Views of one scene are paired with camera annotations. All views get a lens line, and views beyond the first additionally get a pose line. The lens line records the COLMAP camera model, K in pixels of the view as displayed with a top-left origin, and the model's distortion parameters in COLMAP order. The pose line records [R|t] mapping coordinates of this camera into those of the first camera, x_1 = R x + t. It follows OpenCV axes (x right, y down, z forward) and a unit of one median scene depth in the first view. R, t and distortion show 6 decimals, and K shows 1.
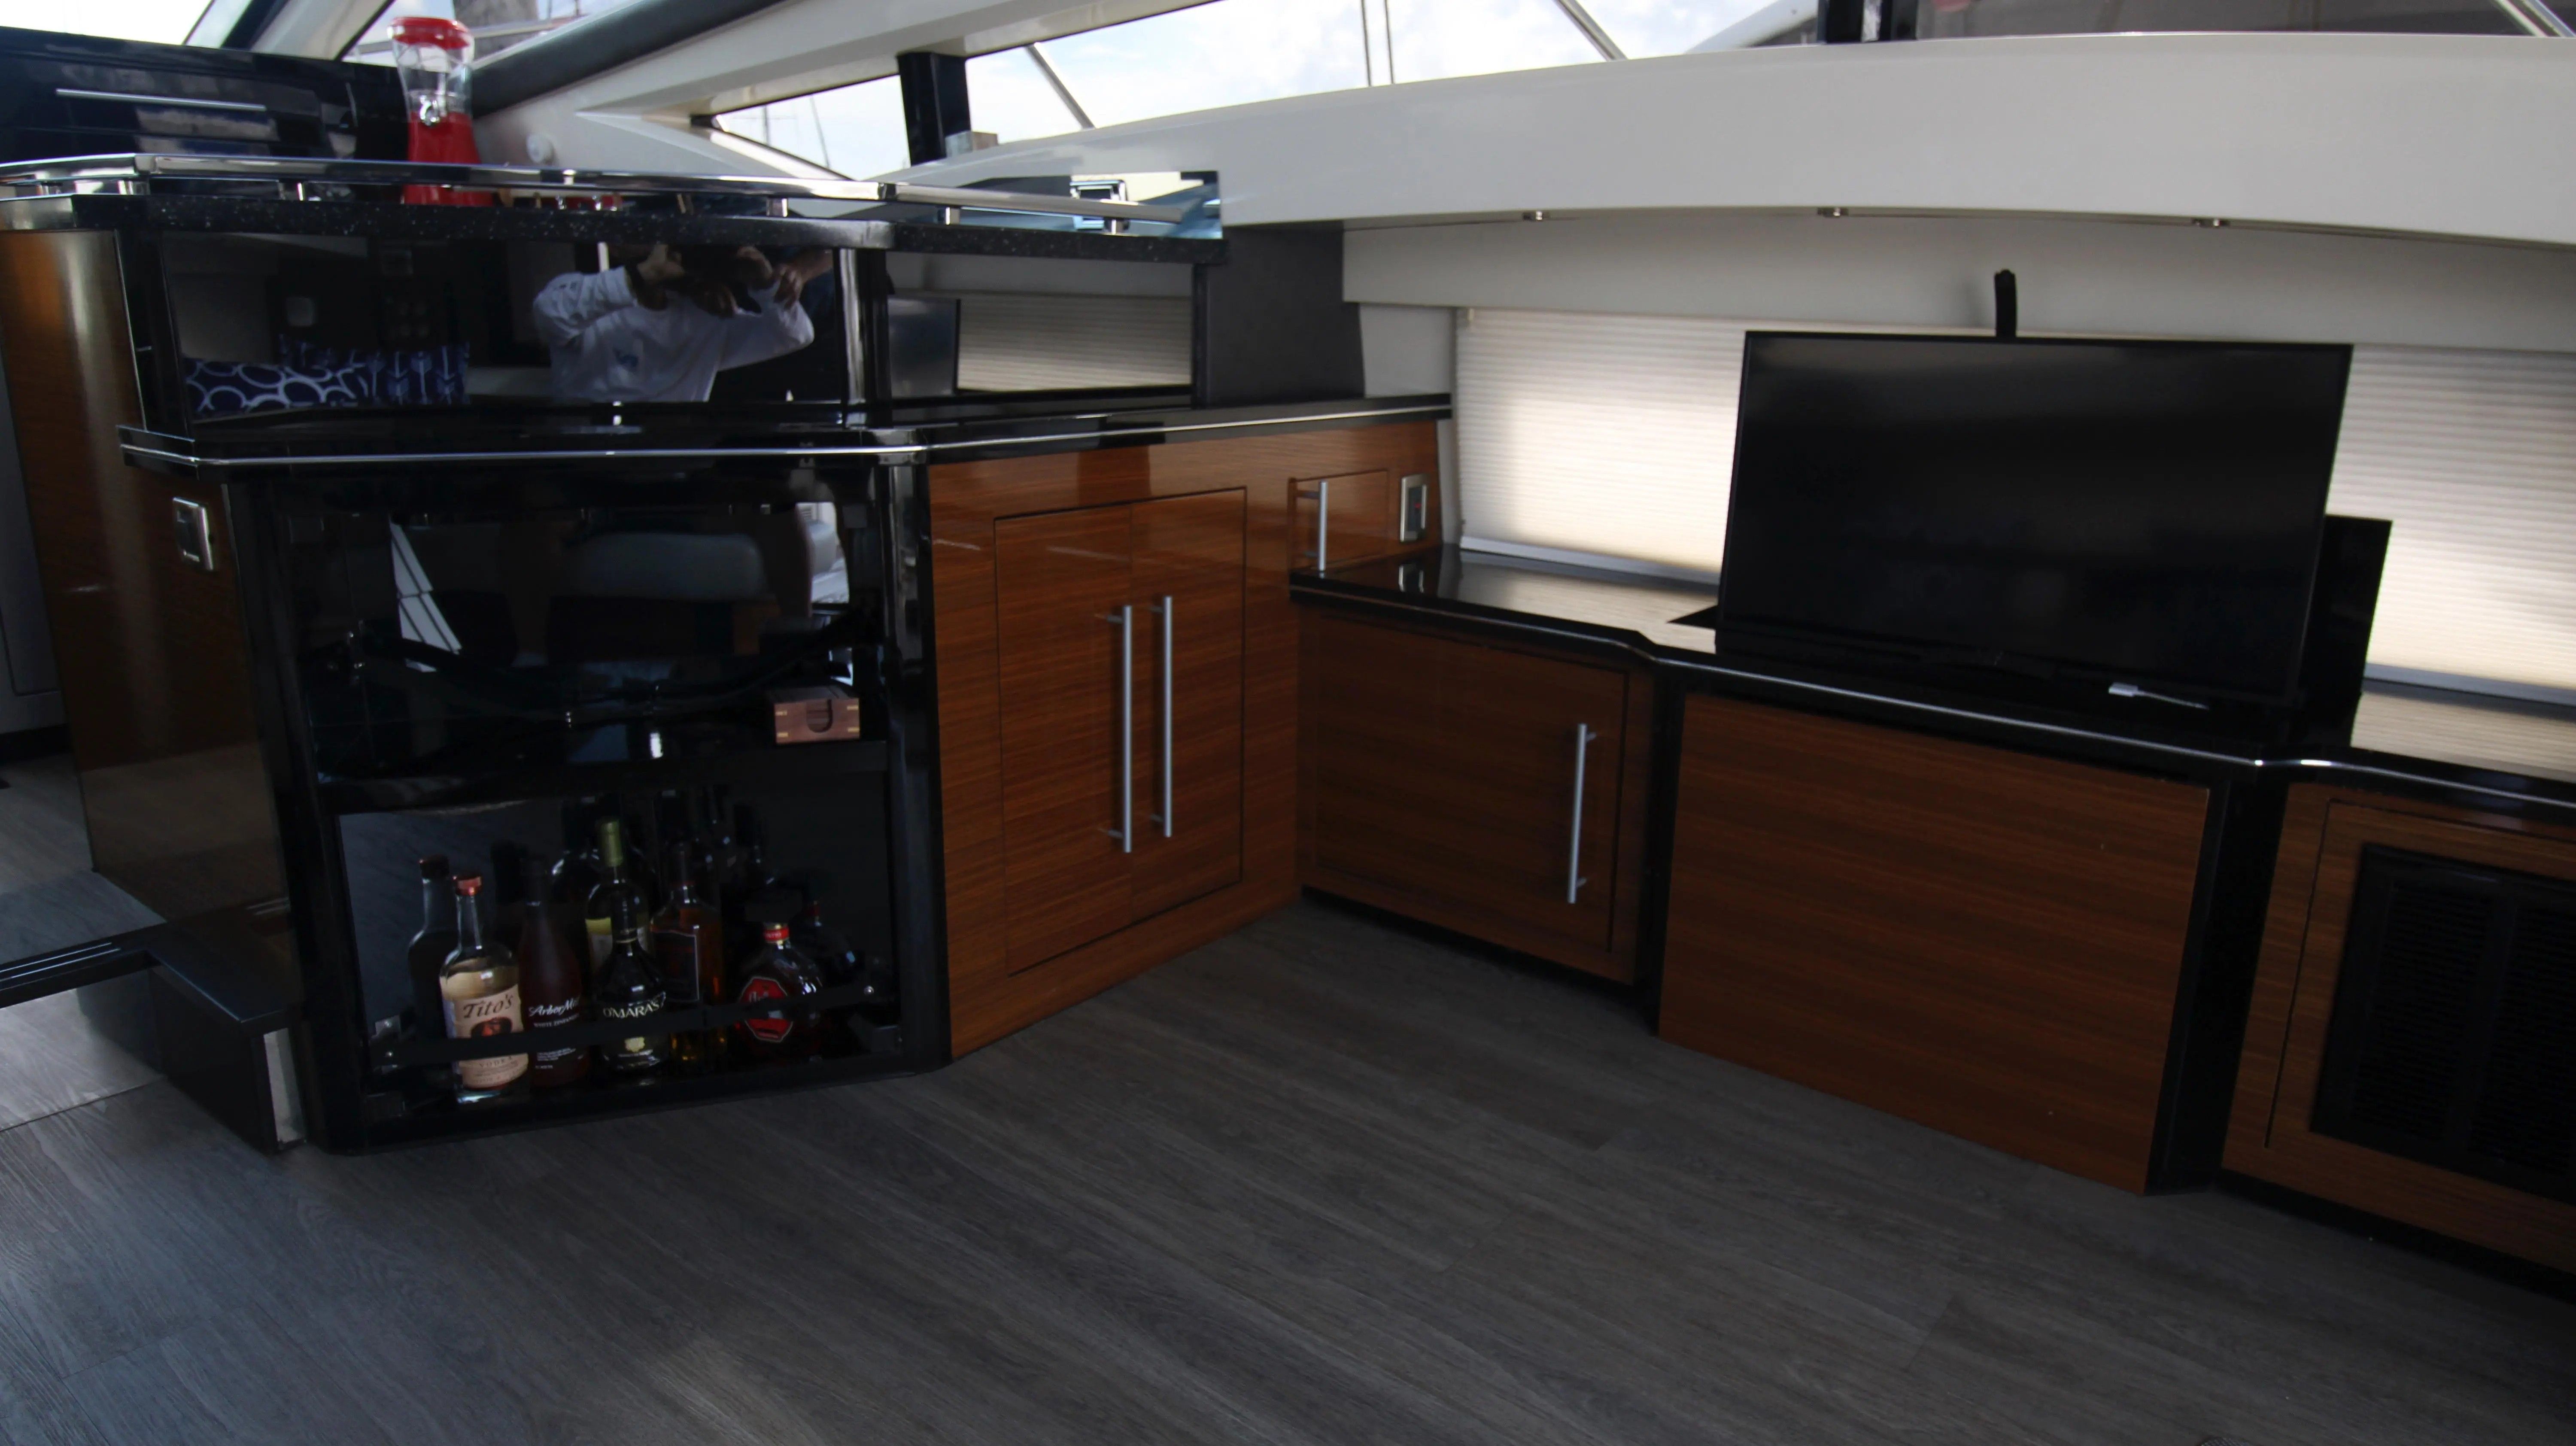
lens RADIAL K [[1590.5, 0, 1286.0], [0, 1590.5, 698.8], [0, 0, 1]] dist [0.005439, 0.002302]
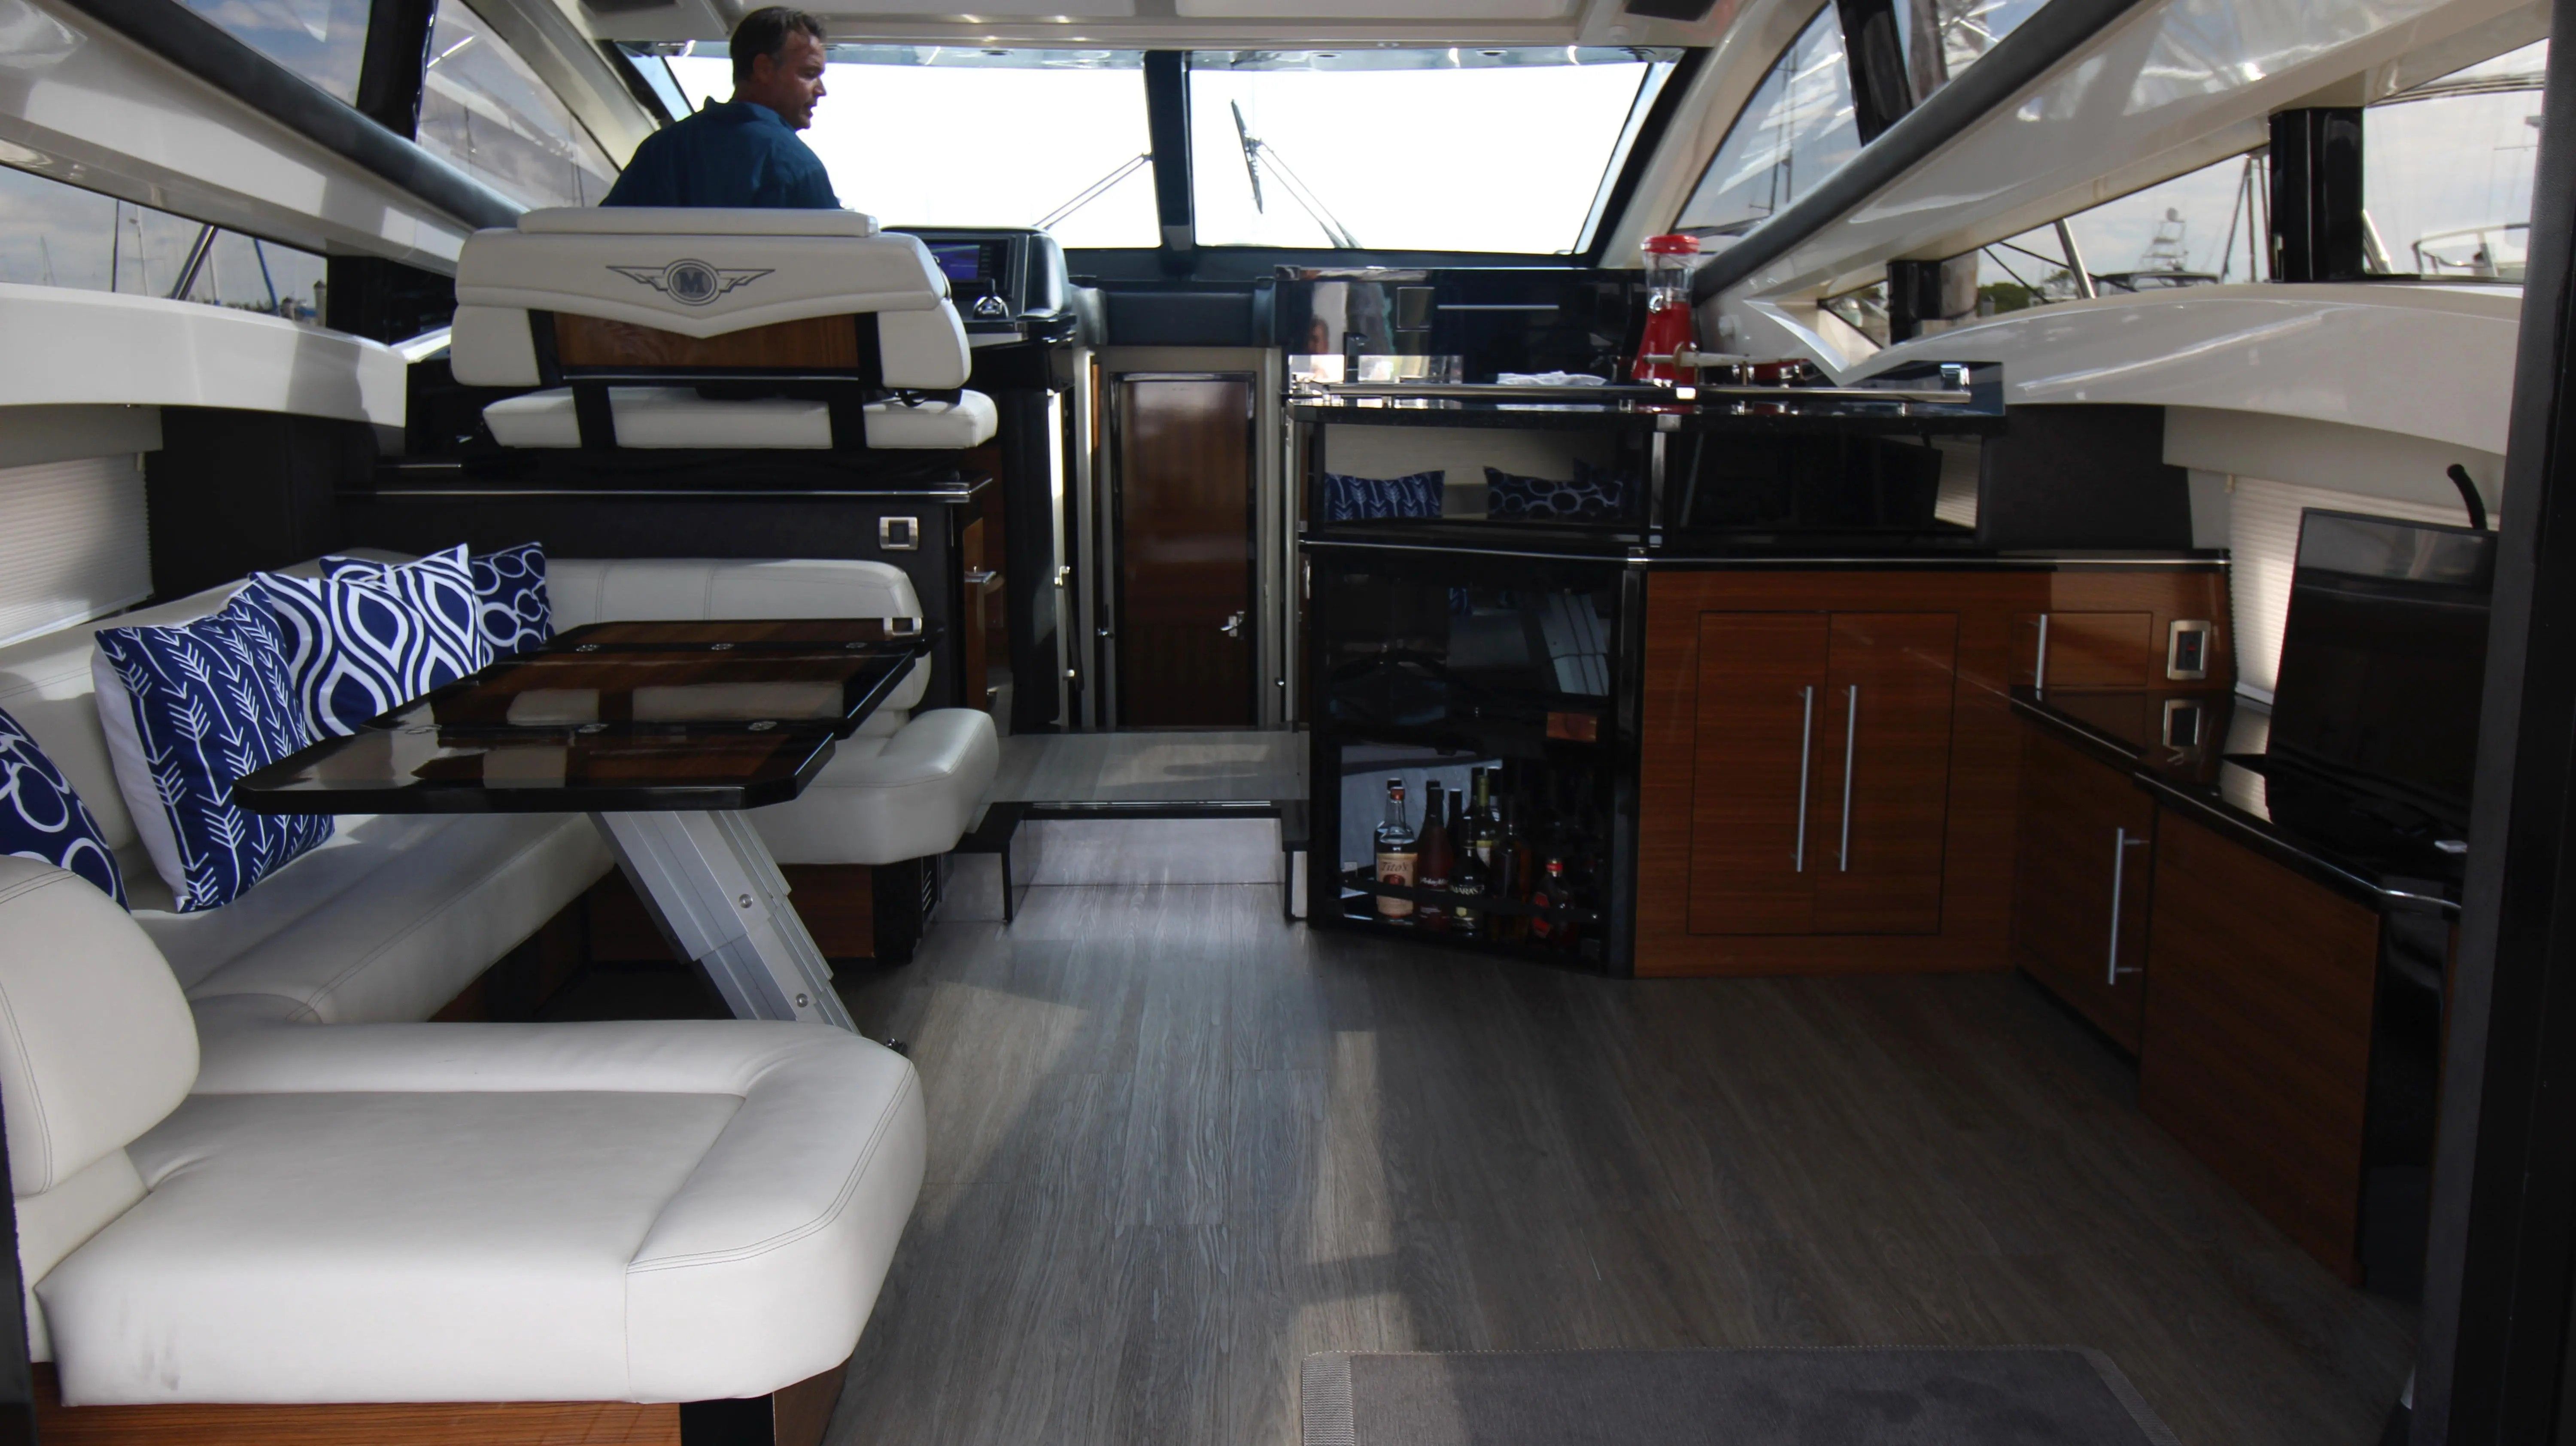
lens RADIAL K [[2110.5, 0, 1288.0], [0, 2110.5, 723.0], [0, 0, 1]] dist [-0.000824, -0.004375]
pose [[0.632305, 0.122894, -0.764910, 0.990540], [-0.185776, 0.982583, 0.004296, 0.046851], [0.752115, 0.139385, 0.644123, -0.489852]]
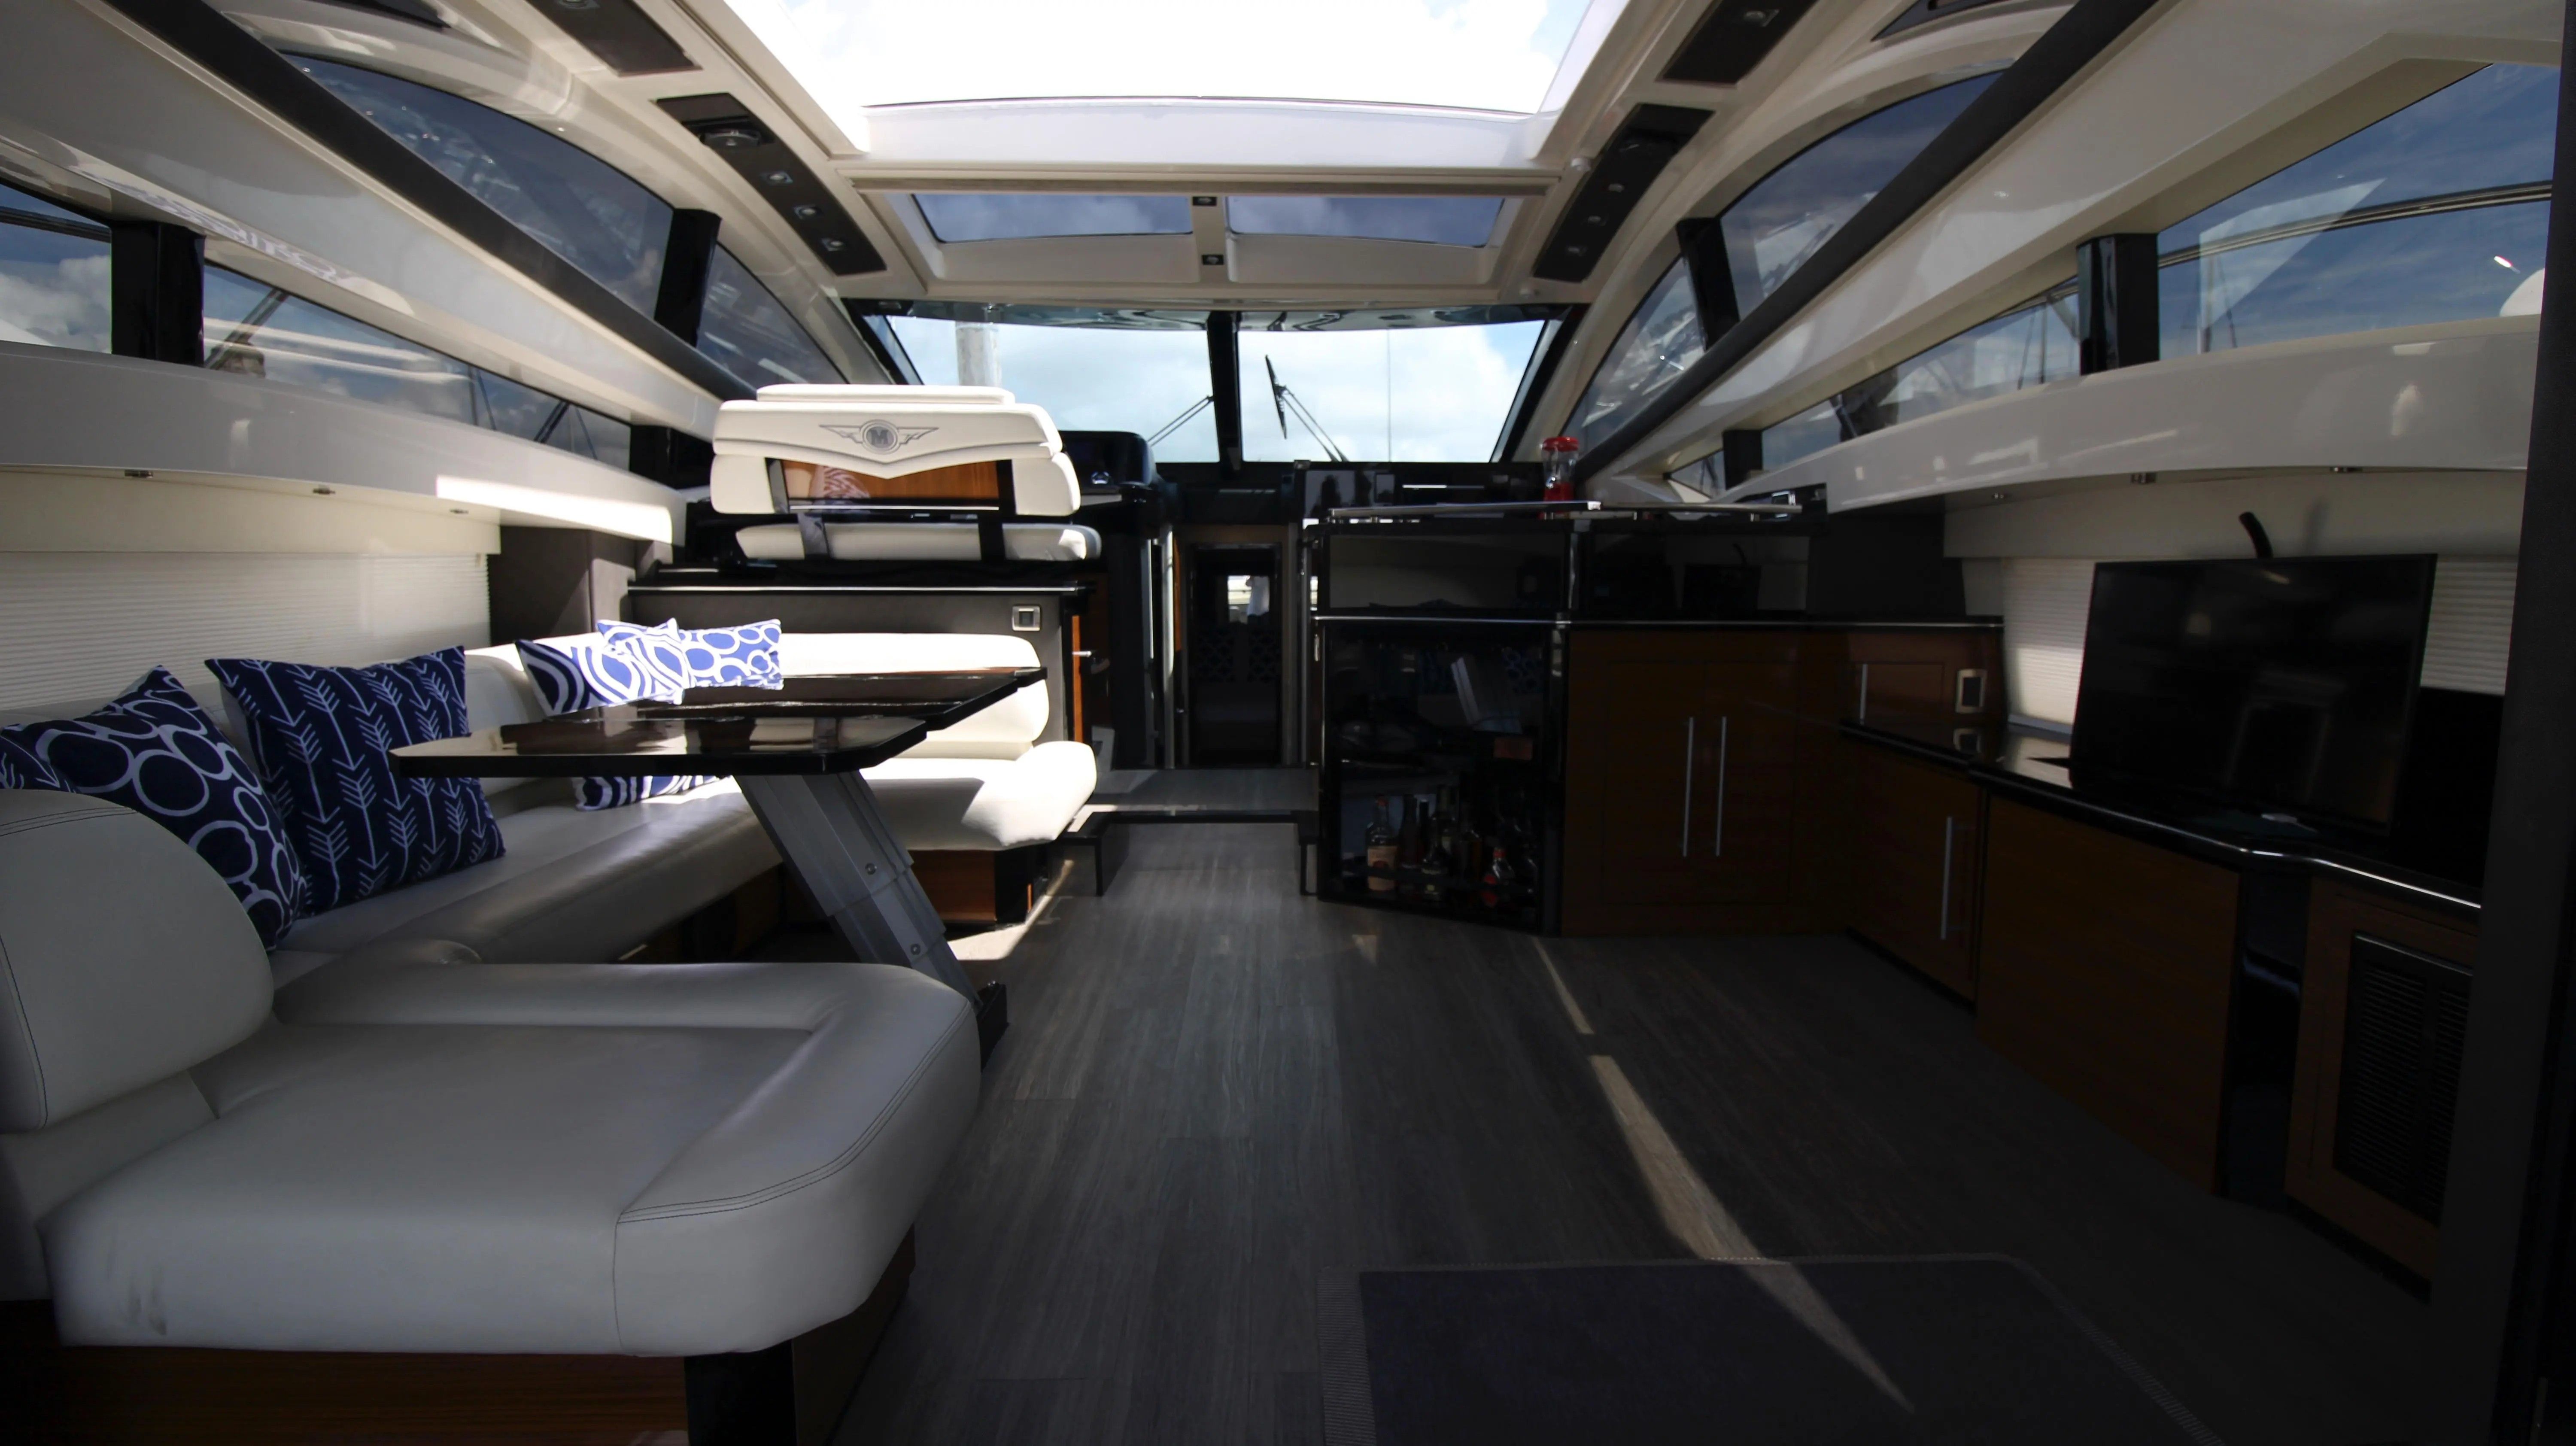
lens RADIAL K [[1210.3, 0, 1296.5], [0, 1210.3, 719.2], [0, 0, 1]] dist [0.001494, 0.000454]
pose [[0.628898, 0.073031, -0.774050, 0.683058], [-0.187493, 0.980442, -0.059830, 0.110174], [0.754542, 0.182756, 0.630291, -0.218270]]
